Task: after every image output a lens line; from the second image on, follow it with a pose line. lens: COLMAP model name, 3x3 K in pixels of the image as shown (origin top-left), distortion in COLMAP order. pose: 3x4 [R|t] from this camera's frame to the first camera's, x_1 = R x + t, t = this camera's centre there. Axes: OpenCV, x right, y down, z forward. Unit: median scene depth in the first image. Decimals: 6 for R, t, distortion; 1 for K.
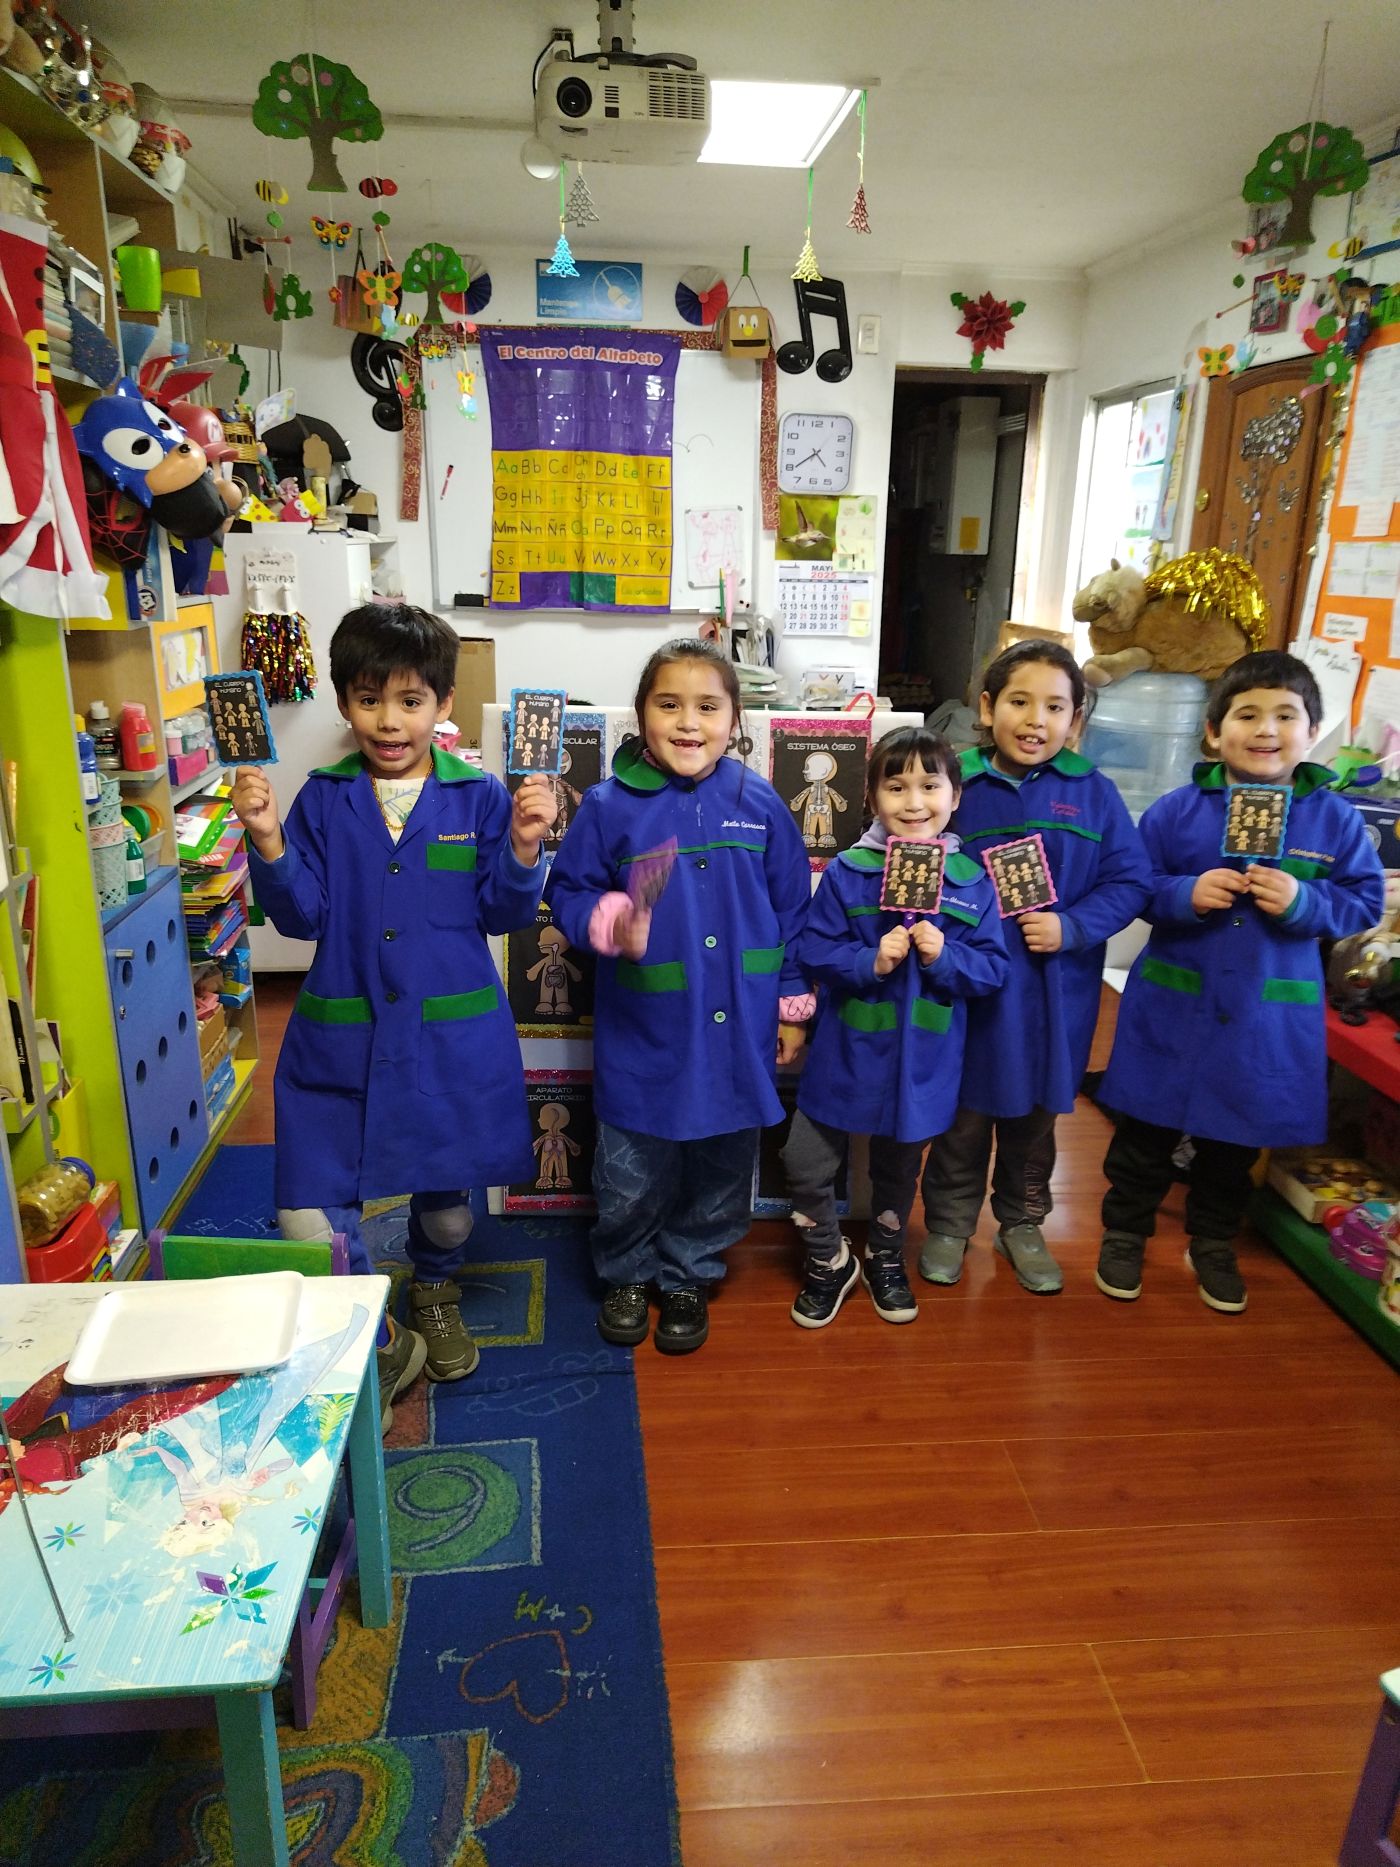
lens RADIAL K [[1260.7, 0, 708.0], [0, 1260.7, 942.1], [0, 0, 1]] dist [0.010306, -0.006653]
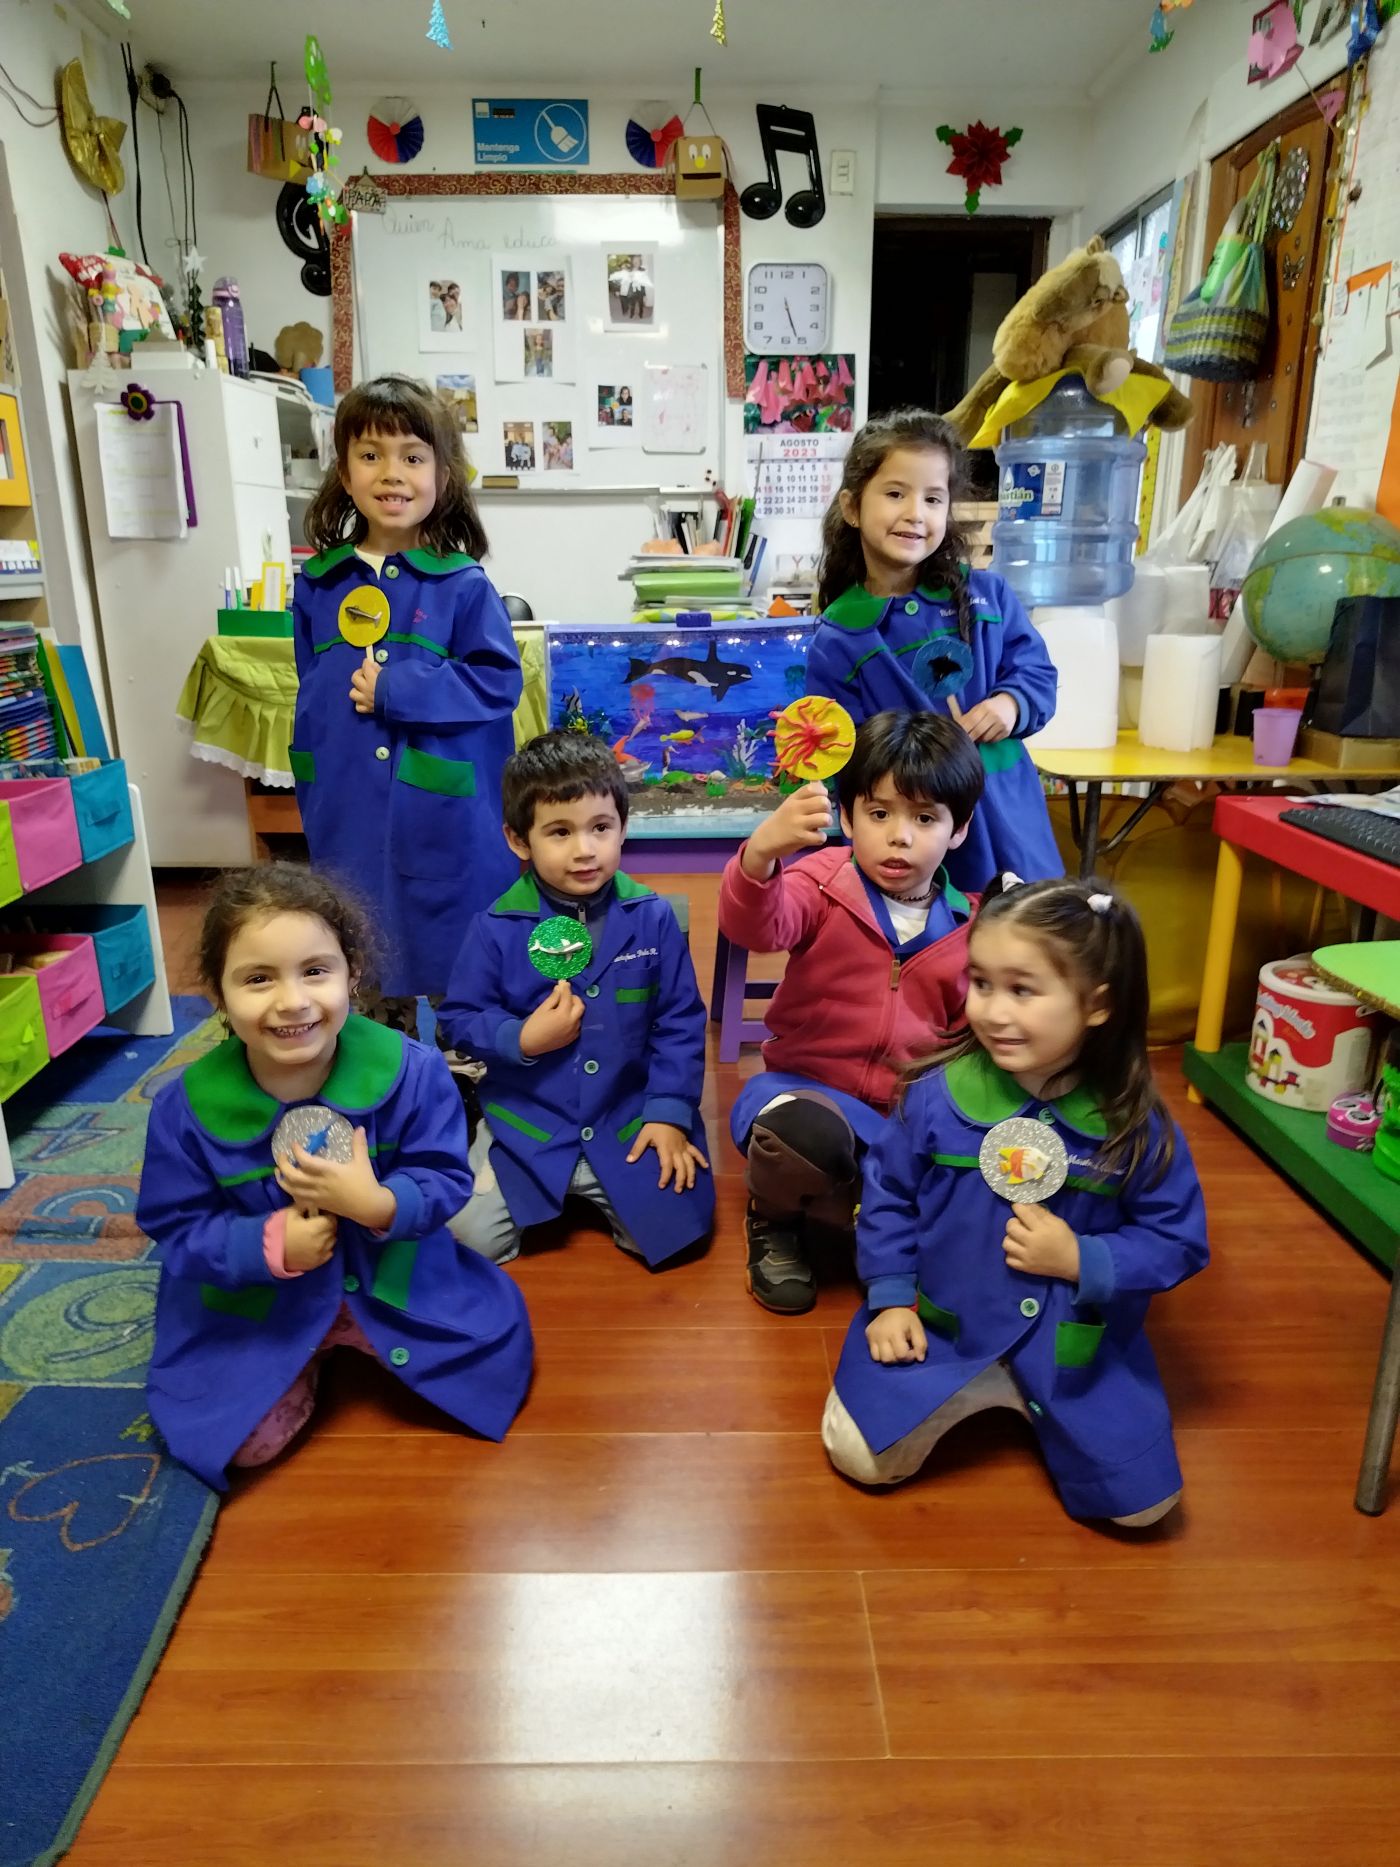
lens RADIAL K [[1260.7, 0, 702.2], [0, 1260.7, 945.1], [0, 0, 1]] dist [0.010306, -0.006653]
pose [[0.997089, 0.002846, -0.076197, 0.100992], [-0.003403, 0.999968, -0.007176, 0.077770], [0.076174, 0.007414, 0.997067, 0.104078]]
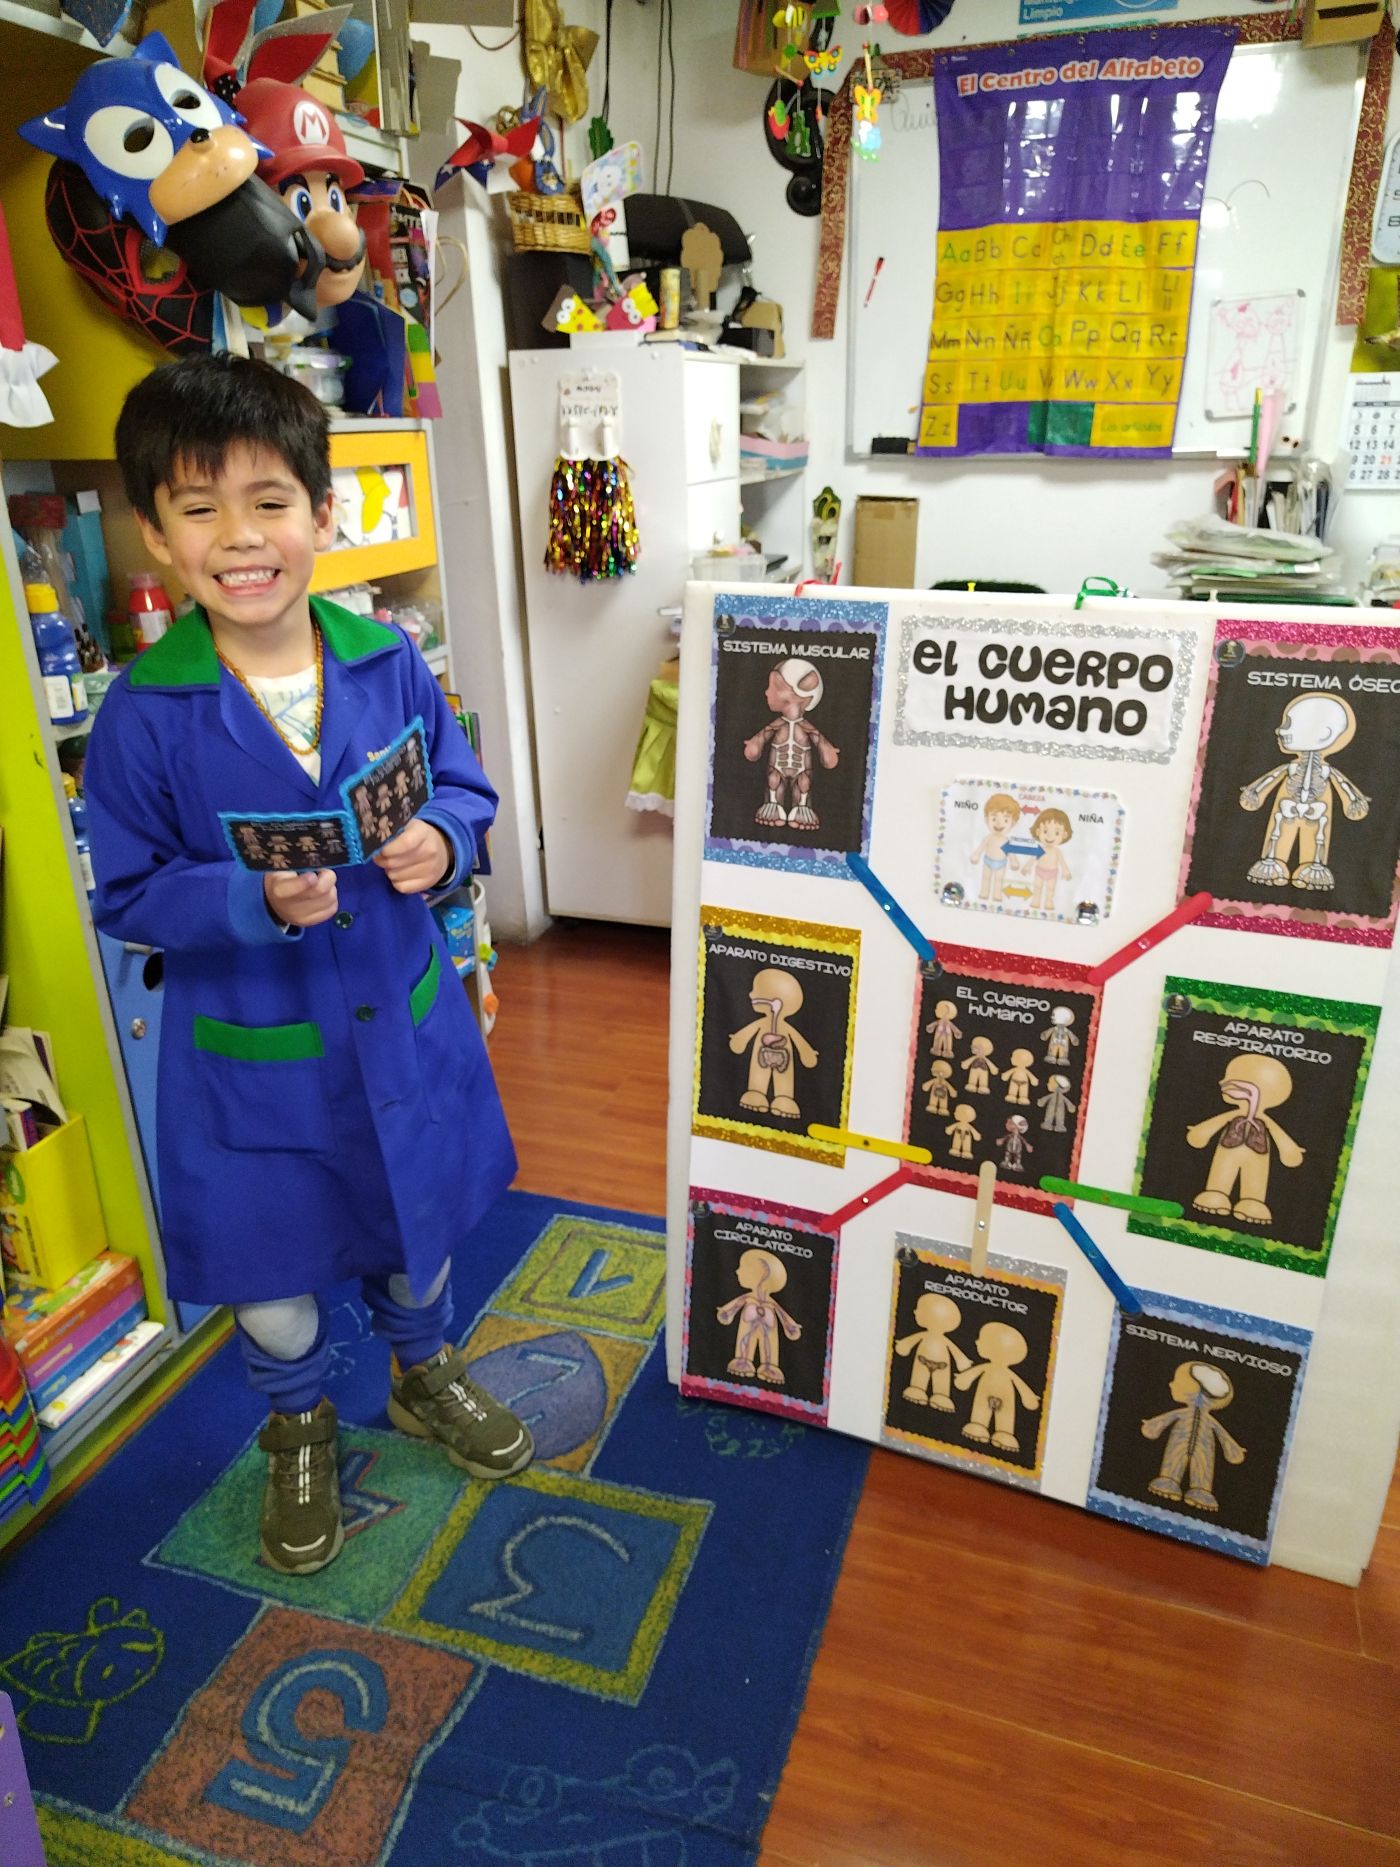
lens RADIAL K [[1260.7, 0, 715.2], [0, 1260.7, 931.1], [0, 0, 1]] dist [0.010306, -0.006653]
pose [[0.914588, 0.123948, -0.384924, 0.043343], [-0.093551, 0.990898, 0.096794, -0.049499], [0.393418, -0.052517, 0.917859, 0.265721]]
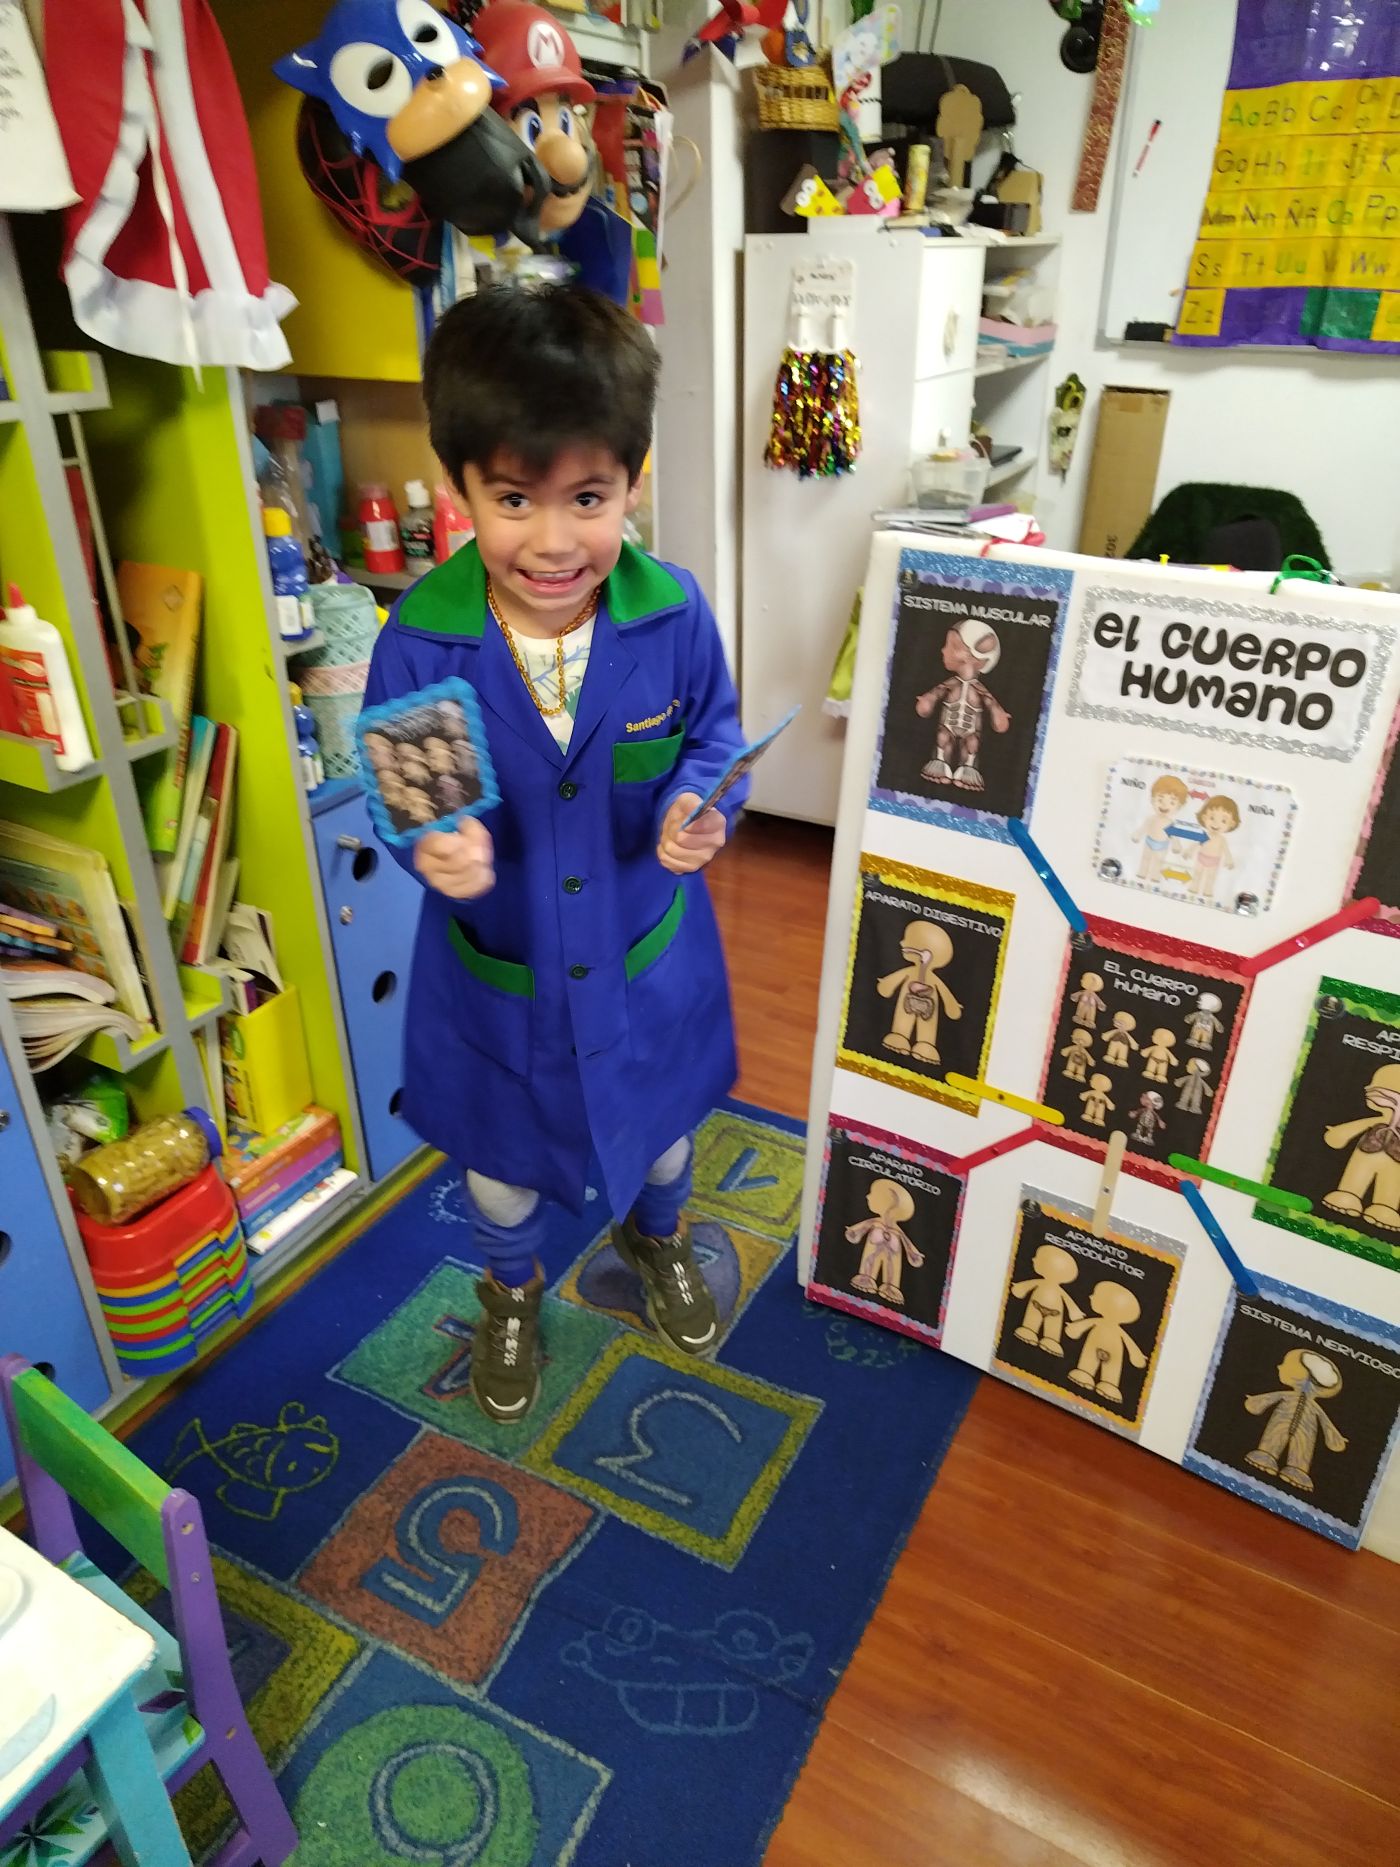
lens RADIAL K [[1260.7, 0, 719.0], [0, 1260.7, 927.3], [0, 0, 1]] dist [0.010306, -0.006653]
pose [[0.824668, 0.249816, -0.507459, 0.058236], [-0.154548, 0.962558, 0.222702, -0.075257], [0.544094, -0.105229, 0.832399, 0.262021]]
